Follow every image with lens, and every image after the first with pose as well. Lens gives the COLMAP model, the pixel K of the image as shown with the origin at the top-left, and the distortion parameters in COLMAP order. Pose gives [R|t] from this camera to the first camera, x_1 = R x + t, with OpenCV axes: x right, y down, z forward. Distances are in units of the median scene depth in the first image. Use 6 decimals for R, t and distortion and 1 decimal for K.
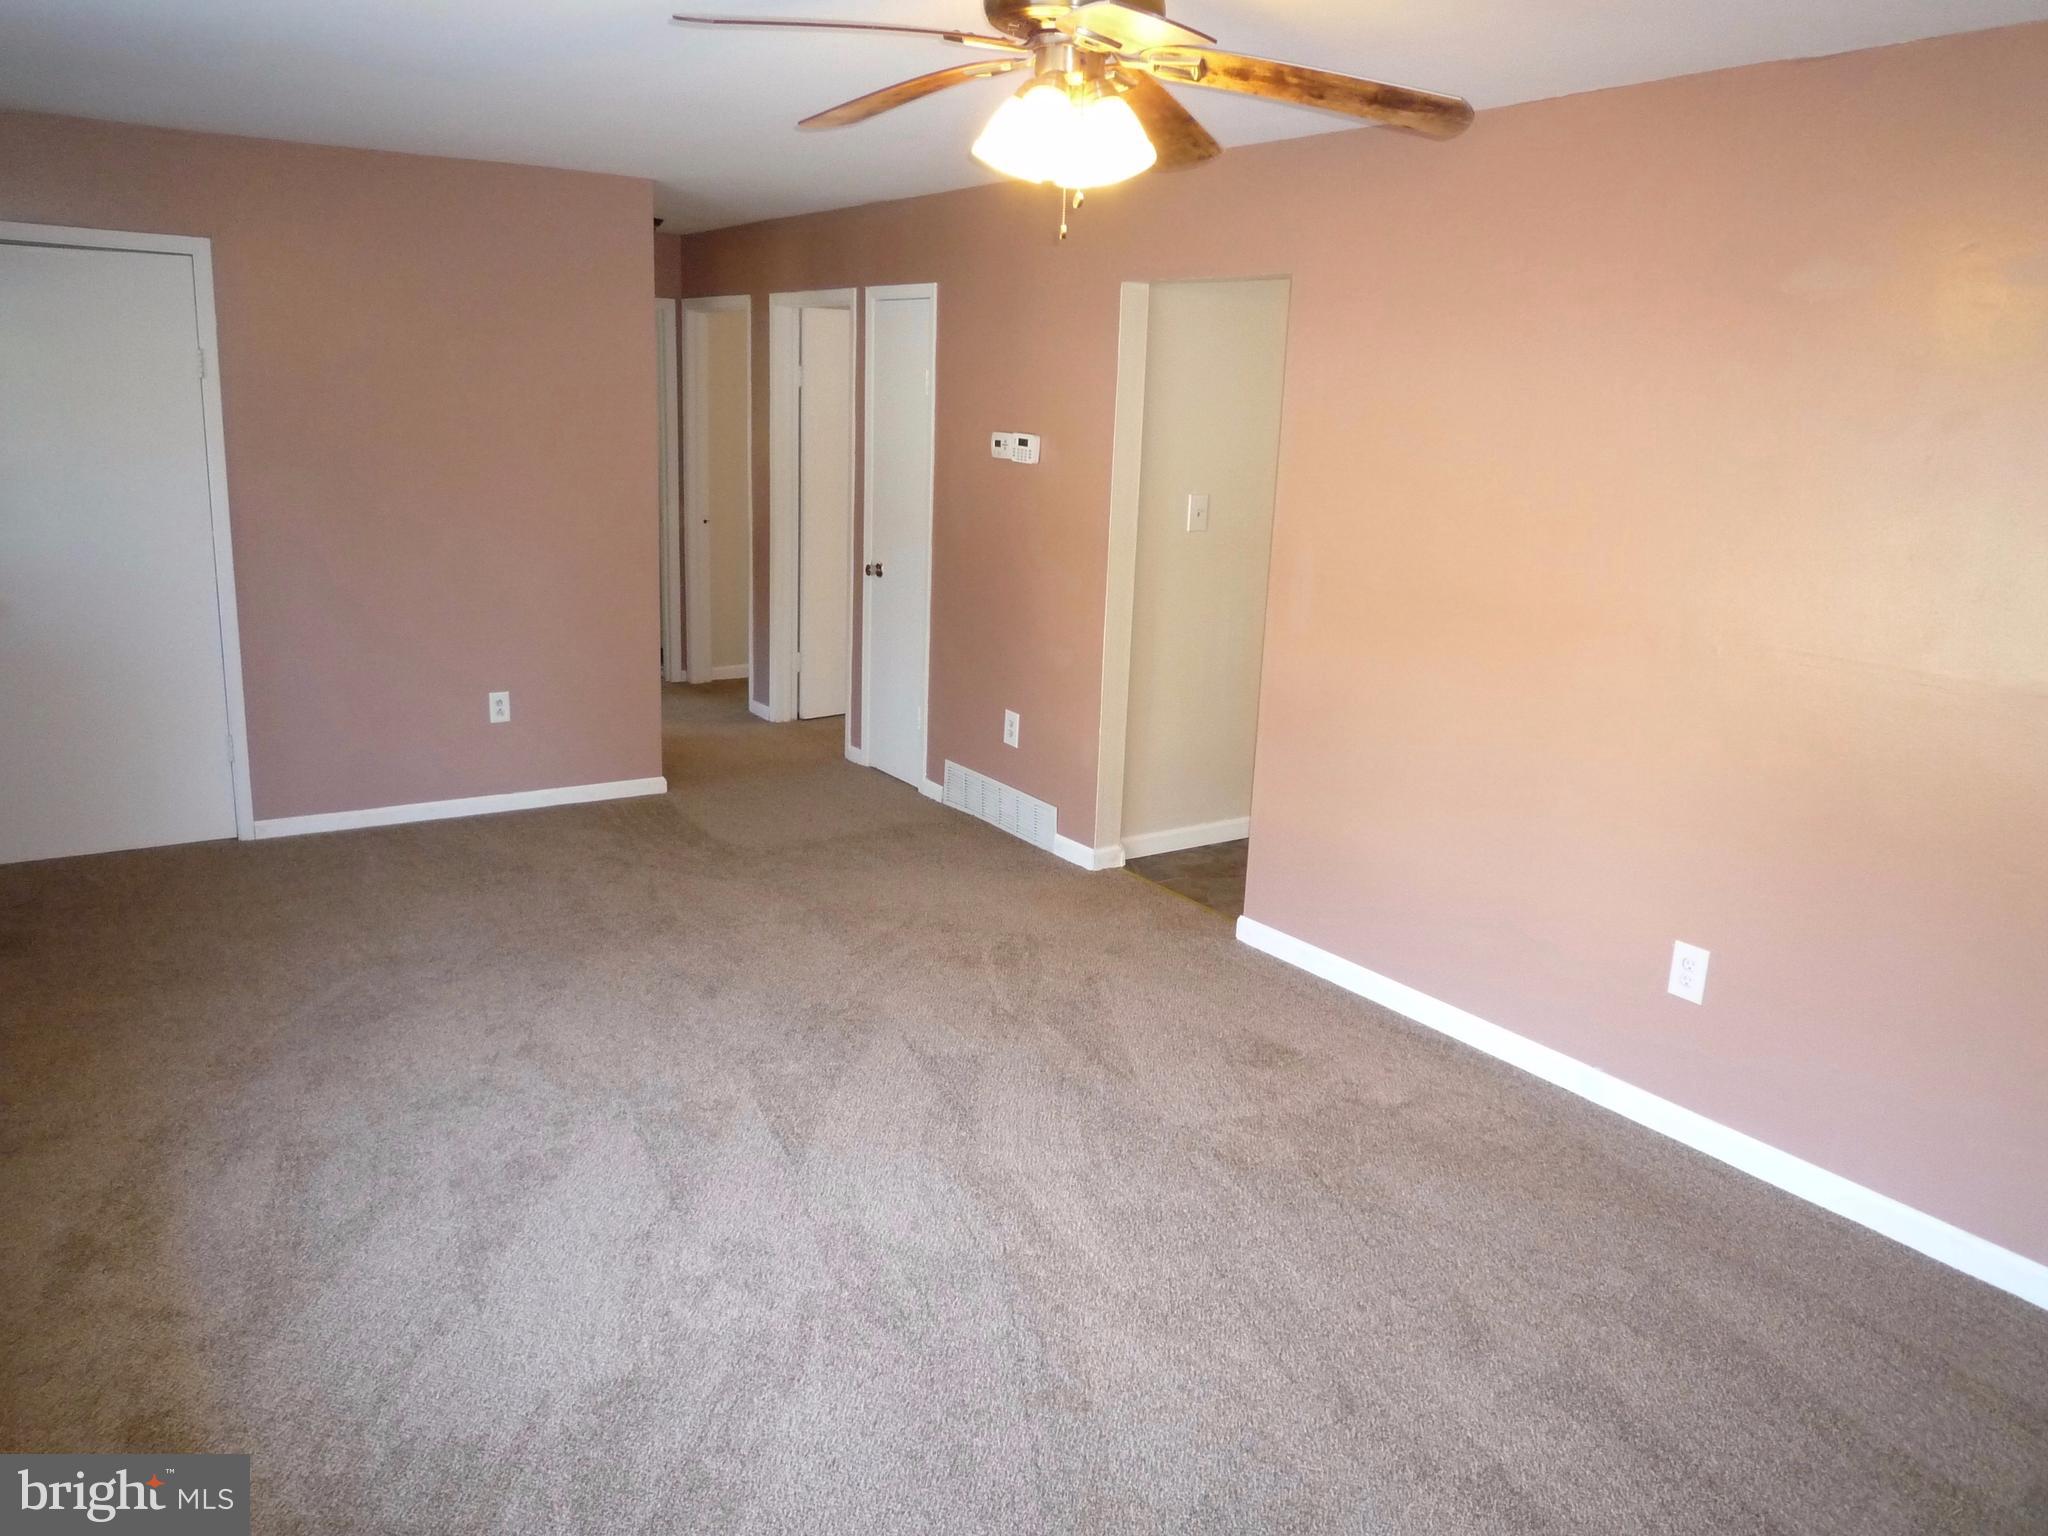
lens RADIAL K [[1547.7, 0, 1032.7], [0, 1547.7, 758.4], [0, 0, 1]] dist [0.041405, -0.106833]
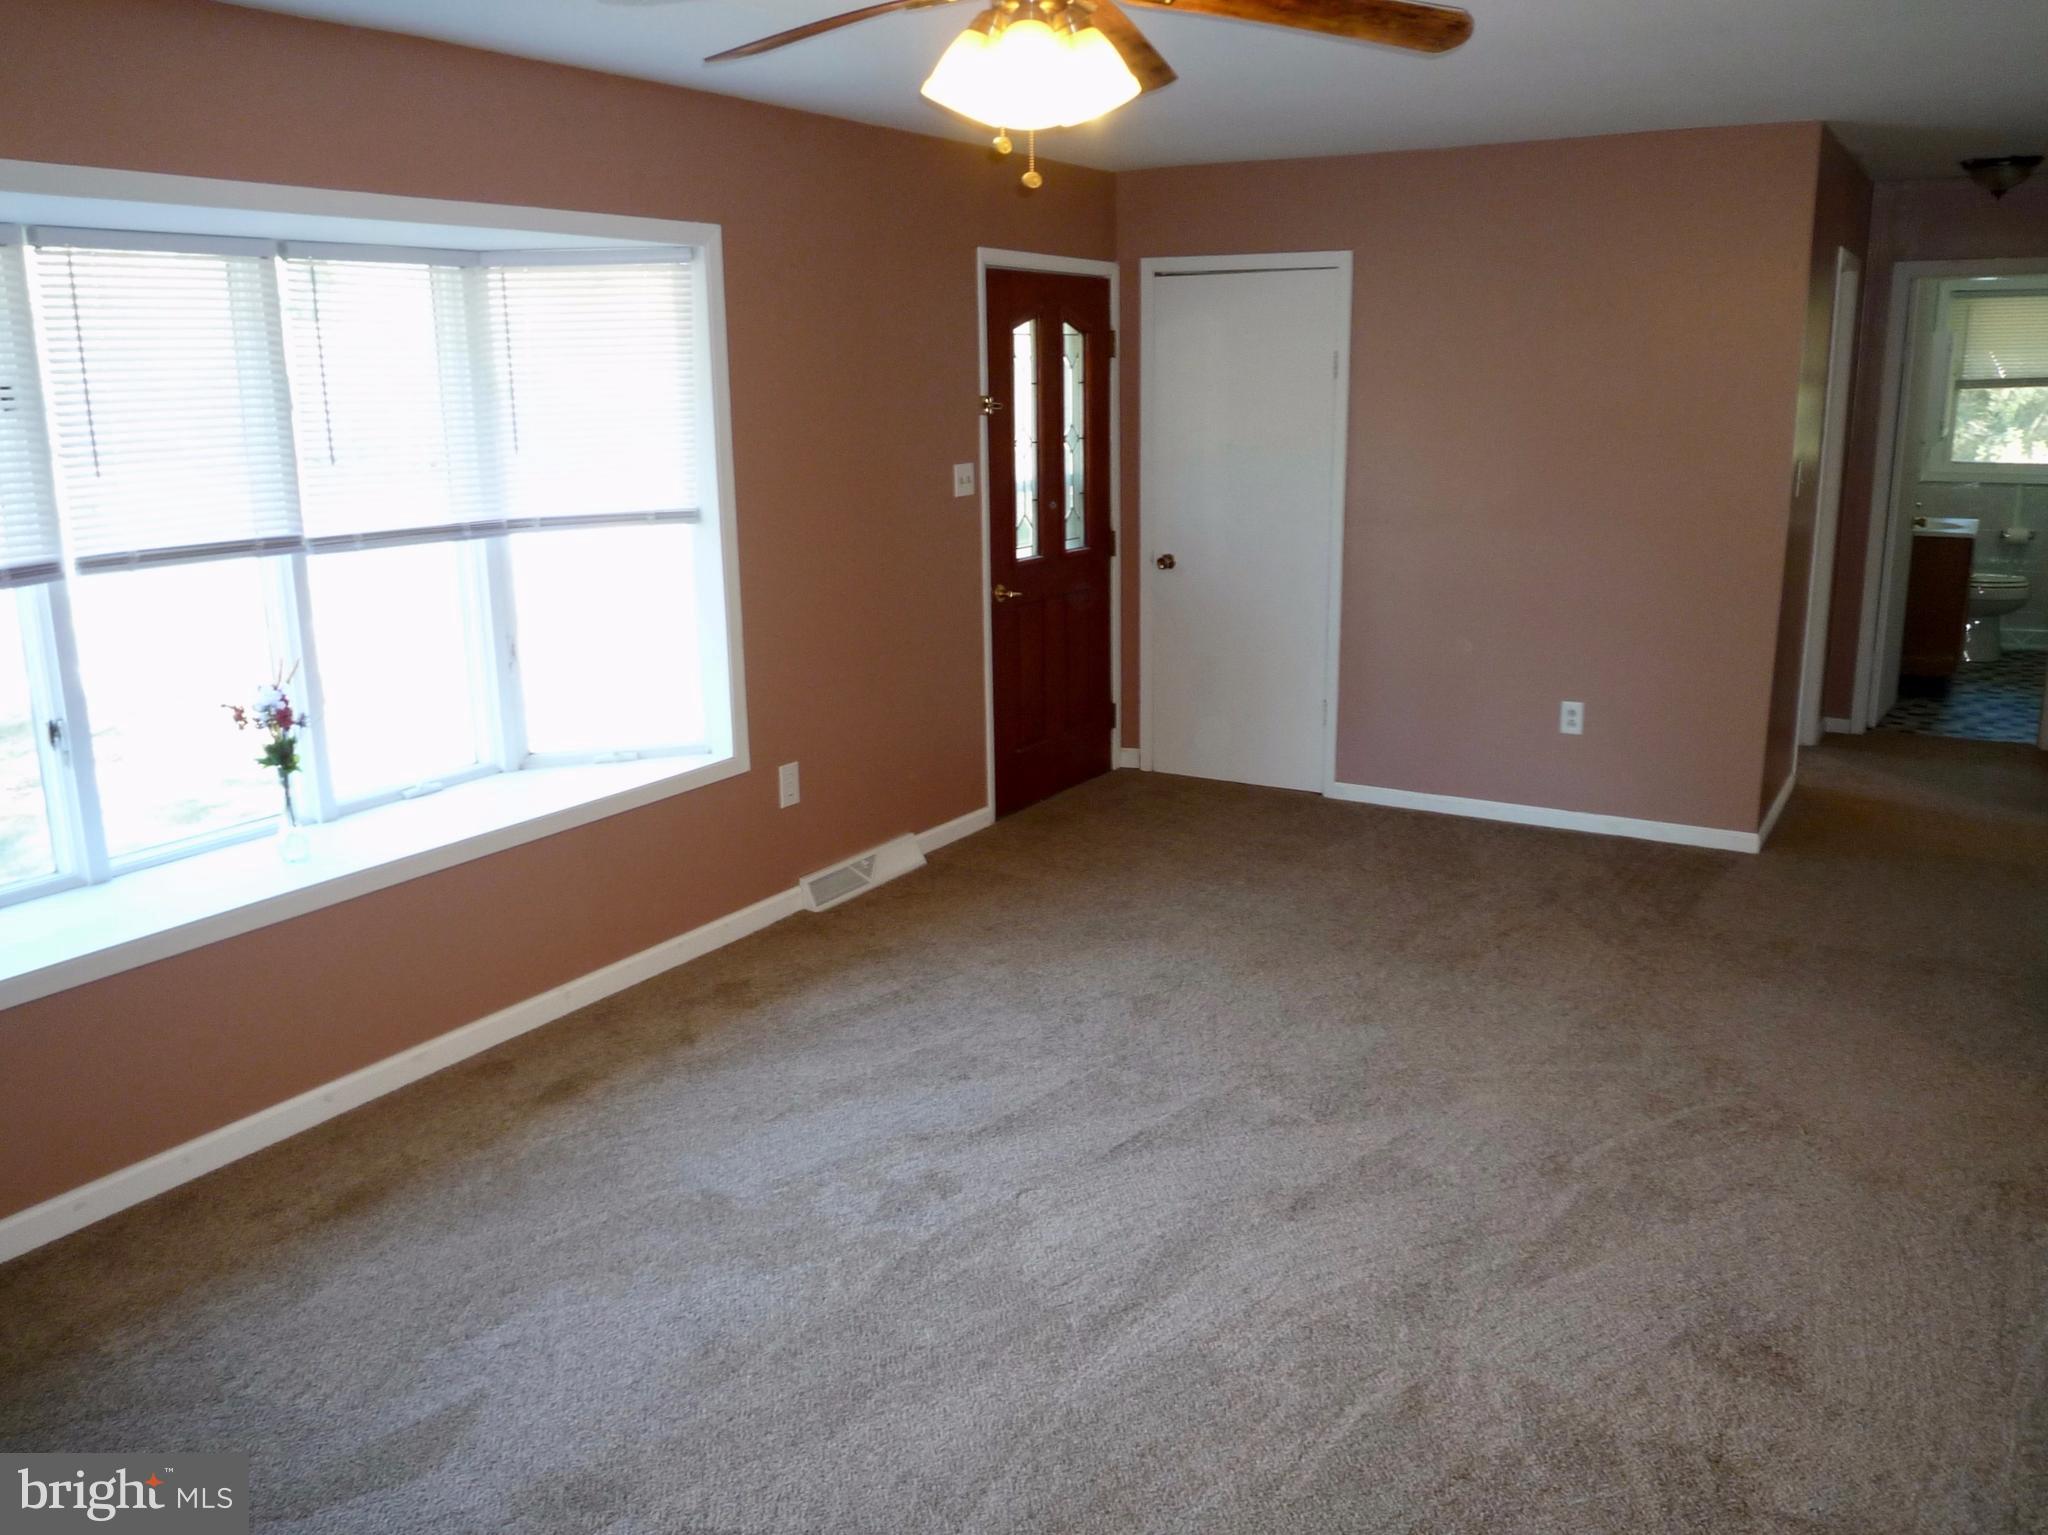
lens RADIAL K [[1651.4, 0, 1025.9], [0, 1651.4, 759.3], [0, 0, 1]] dist [0.009376, -0.000112]
pose [[0.410345, 0.170961, -0.895762, 0.669016], [-0.184189, 0.977563, 0.102197, -0.079088], [0.893136, 0.123053, 0.432628, 0.438986]]
